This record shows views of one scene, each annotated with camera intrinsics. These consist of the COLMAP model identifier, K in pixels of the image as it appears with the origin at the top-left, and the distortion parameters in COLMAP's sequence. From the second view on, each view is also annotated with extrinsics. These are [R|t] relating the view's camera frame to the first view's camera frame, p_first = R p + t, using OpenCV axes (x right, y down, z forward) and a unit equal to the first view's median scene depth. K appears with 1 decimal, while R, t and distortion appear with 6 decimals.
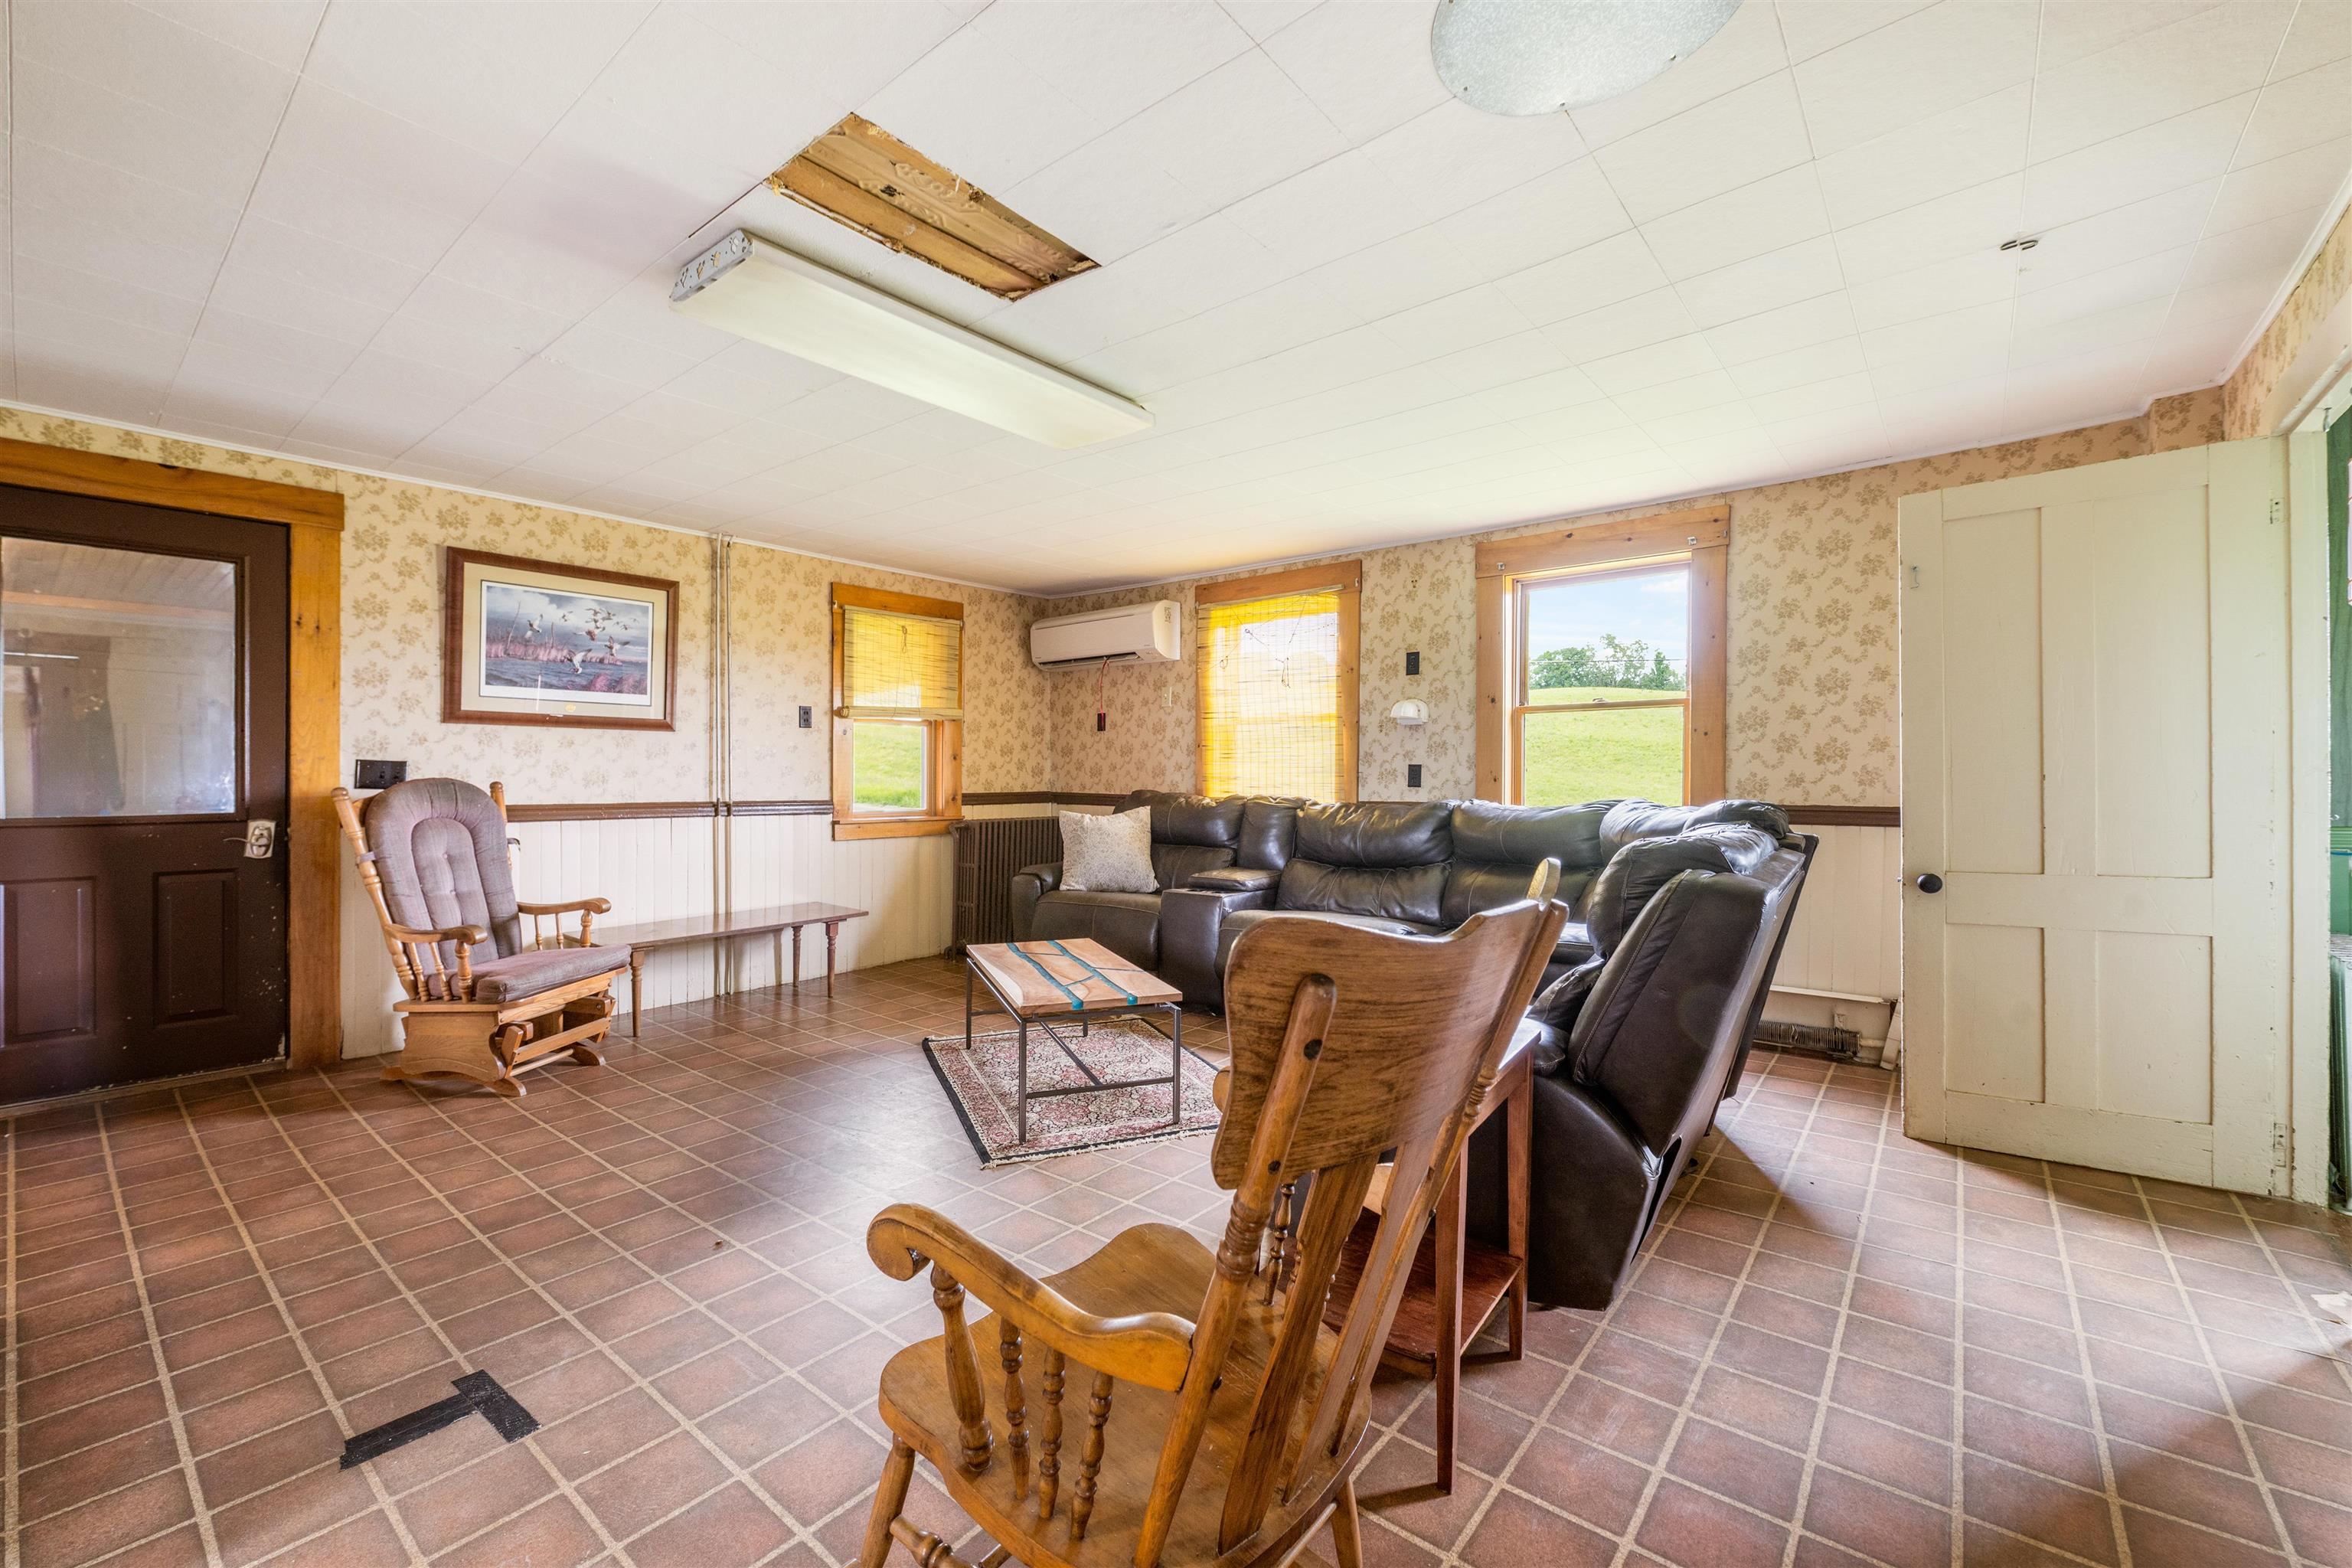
lens RADIAL K [[955.6, 0, 1172.5], [0, 955.6, 771.2], [0, 0, 1]] dist [-0.003978, -0.000885]
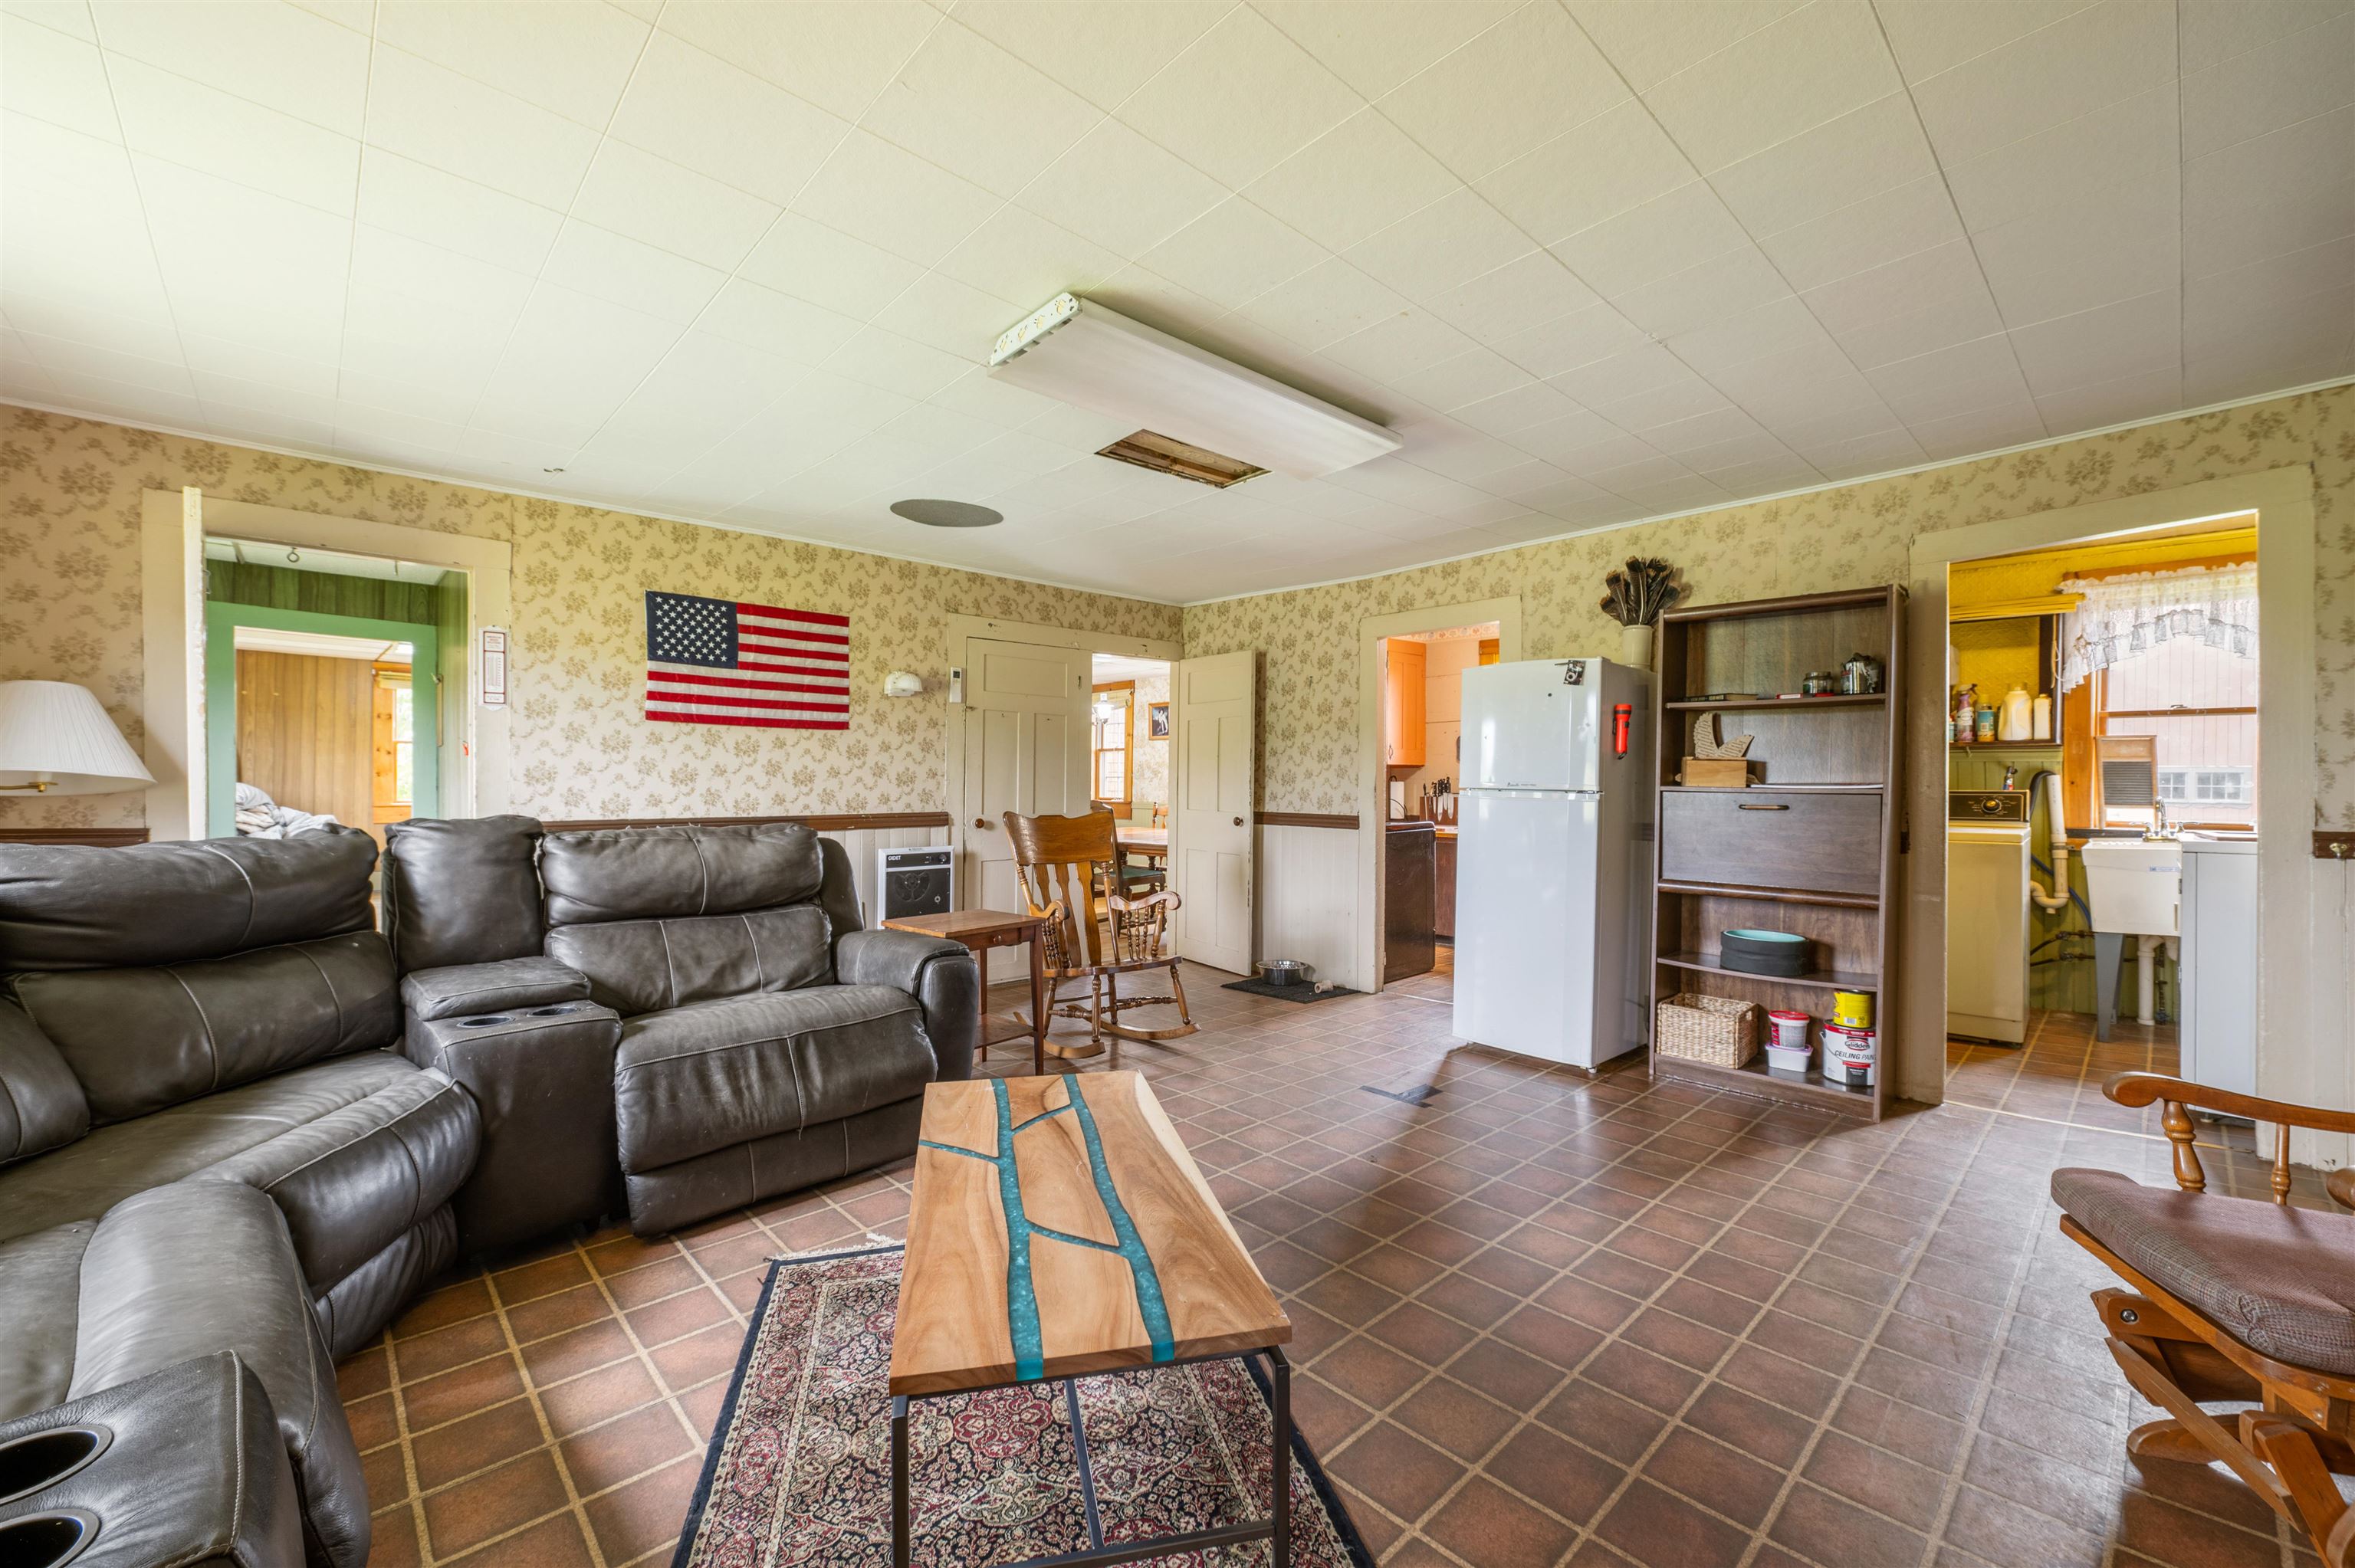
lens RADIAL K [[956.7, 0, 1164.6], [0, 956.7, 787.8], [0, 0, 1]] dist [-0.003978, -0.000885]
pose [[-0.991300, -0.001493, 0.131616, -0.177850], [-0.001530, 0.999999, -0.000184, -0.001577], [-0.131615, -0.000383, -0.991301, 1.120164]]
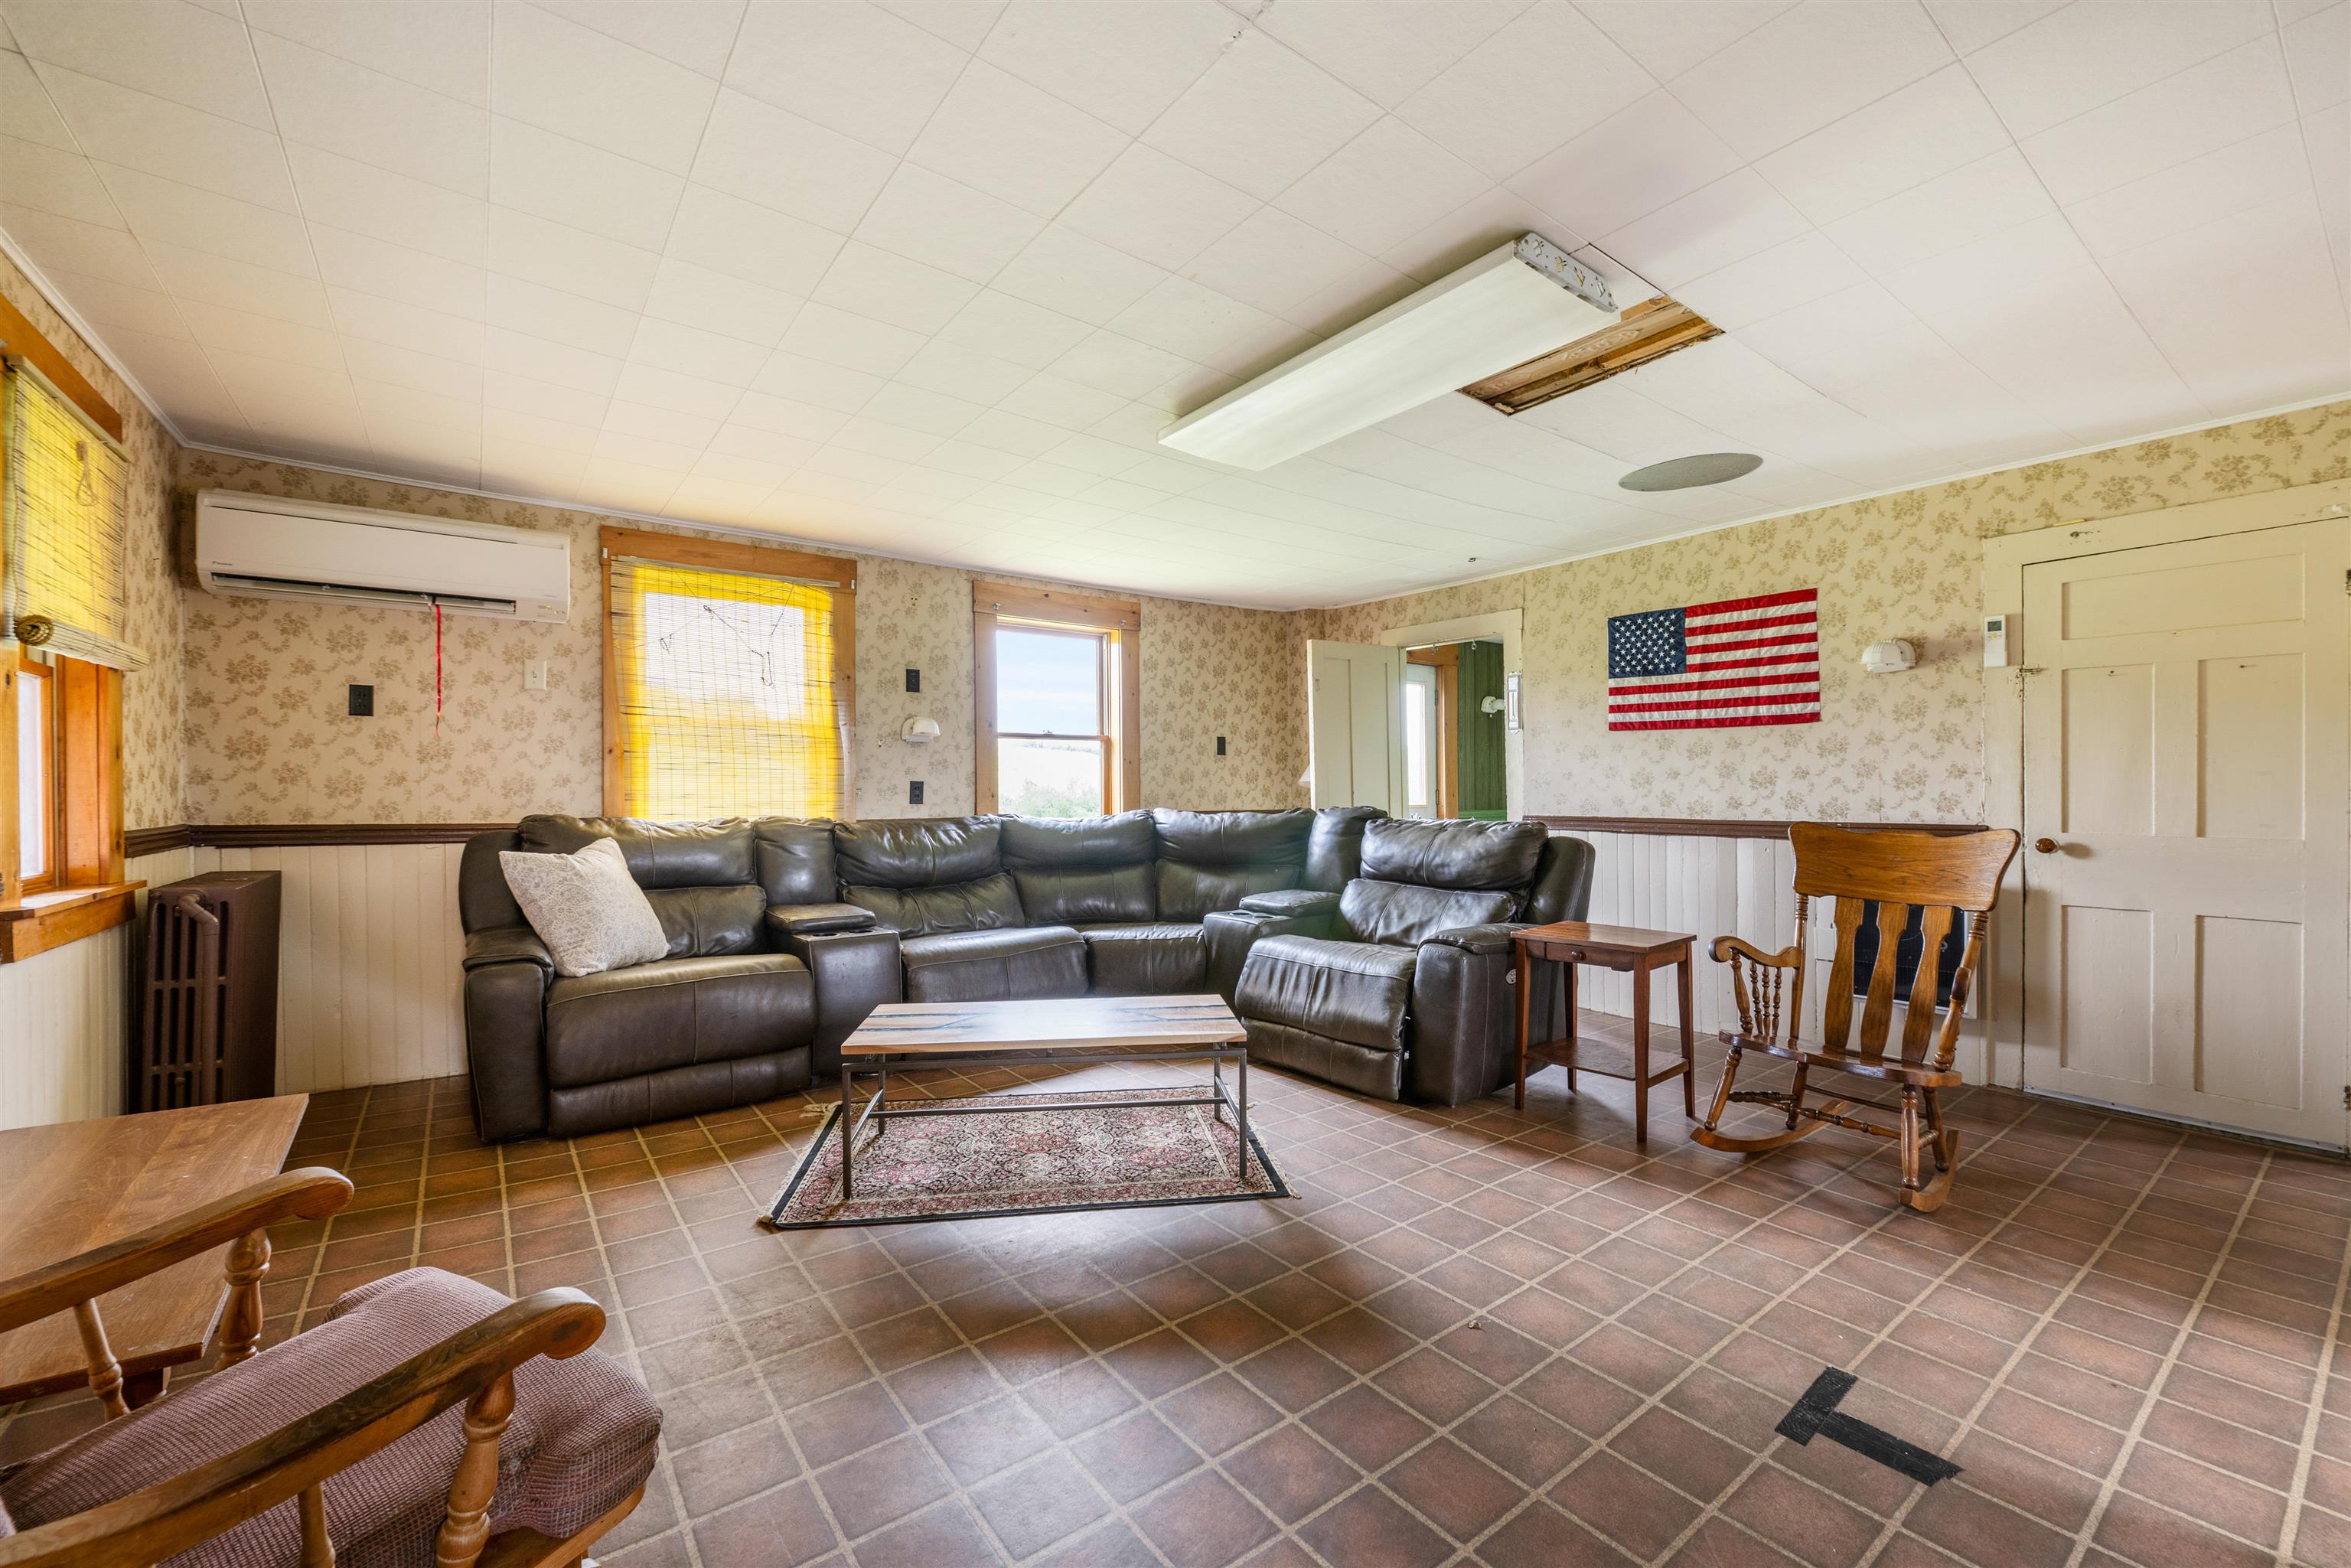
lens RADIAL K [[955.2, 0, 1160.6], [0, 955.2, 787.6], [0, 0, 1]] dist [-0.003978, -0.000885]
pose [[0.250205, 0.002601, 0.968189, -0.681653], [-0.004612, 0.999988, -0.001494, -0.000027], [-0.968182, -0.004092, 0.250214, 0.516714]]
